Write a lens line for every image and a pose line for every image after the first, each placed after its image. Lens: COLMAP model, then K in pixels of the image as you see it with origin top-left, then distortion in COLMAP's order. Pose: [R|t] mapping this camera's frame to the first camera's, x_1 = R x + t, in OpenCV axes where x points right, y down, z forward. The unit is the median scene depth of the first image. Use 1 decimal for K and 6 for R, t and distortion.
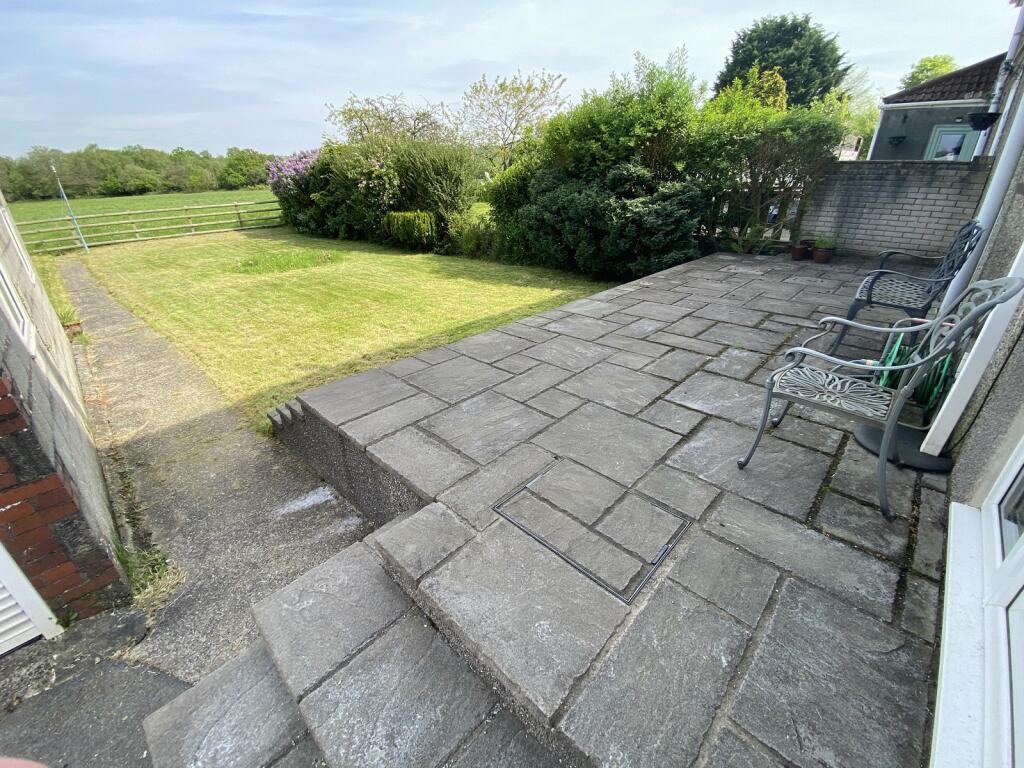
lens RADIAL K [[424.5, 0, 517.4], [0, 424.5, 384.7], [0, 0, 1]] dist [-0.002505, -0.011081]
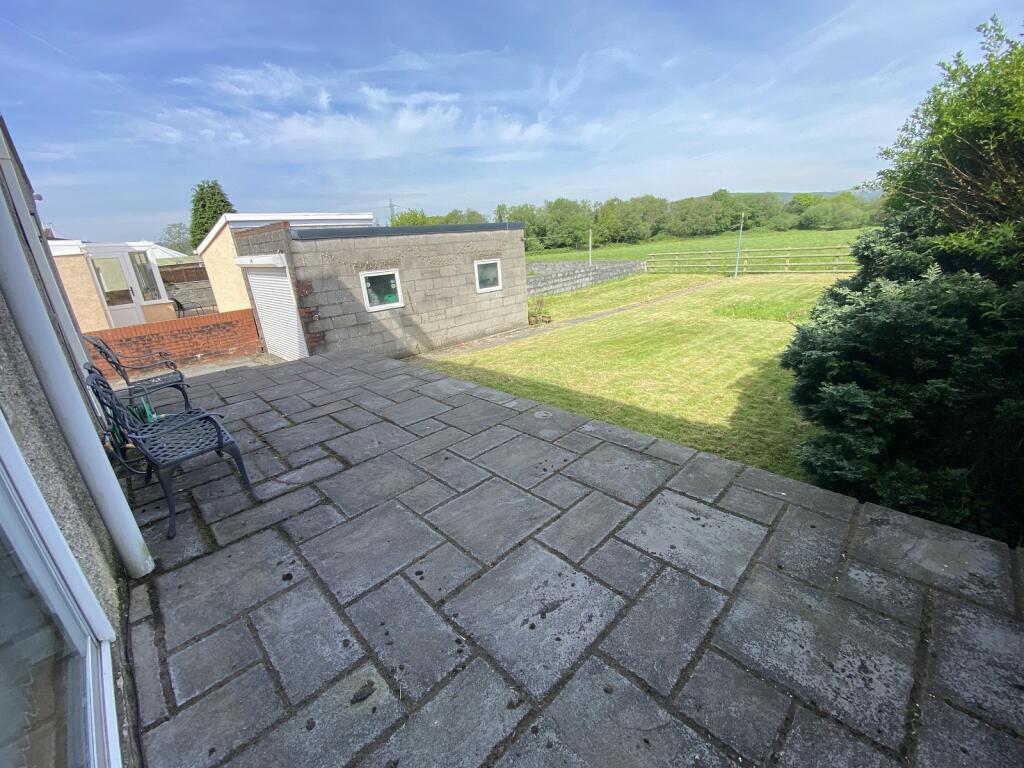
lens RADIAL K [[424.5, 0, 505.0], [0, 424.5, 391.3], [0, 0, 1]] dist [-0.002505, -0.011081]
pose [[-0.055013, 0.353515, -0.933810, 1.222800], [-0.374922, 0.859479, 0.347463, -0.632257], [0.925423, 0.369221, 0.085257, 1.128105]]
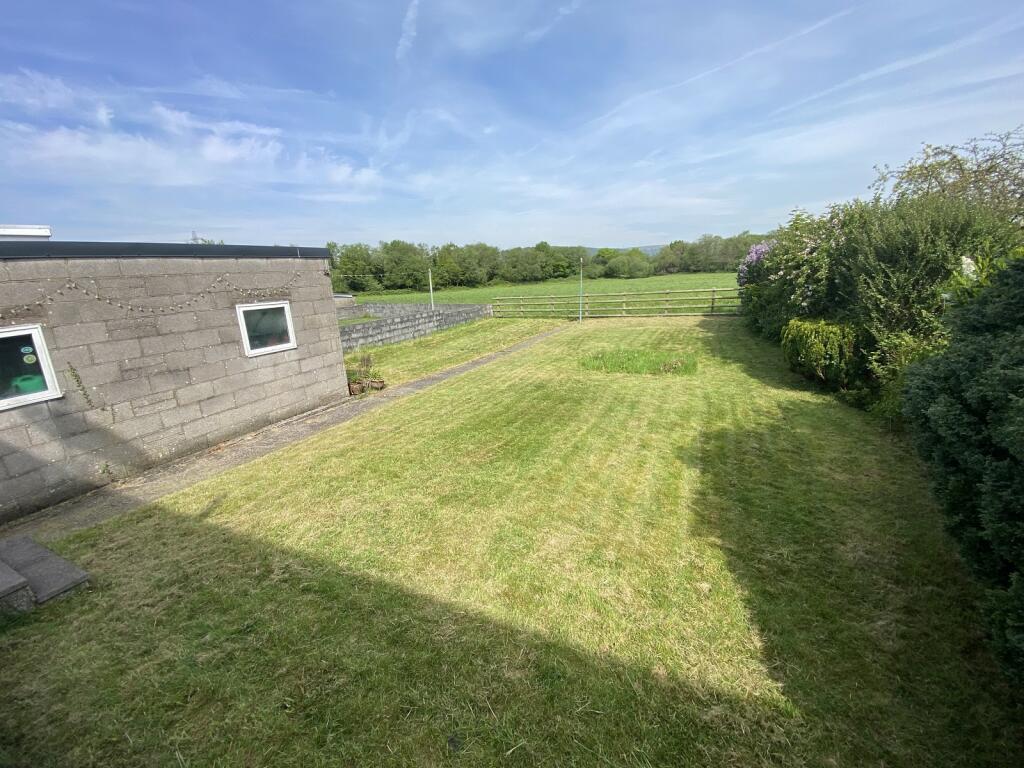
lens RADIAL K [[424.5, 0, 520.4], [0, 424.5, 389.8], [0, 0, 1]] dist [-0.002505, -0.011081]
pose [[0.327140, 0.253735, -0.910273, 0.448343], [-0.386226, 0.915048, 0.116261, -0.643733], [0.862443, 0.313537, 0.397348, 1.244913]]
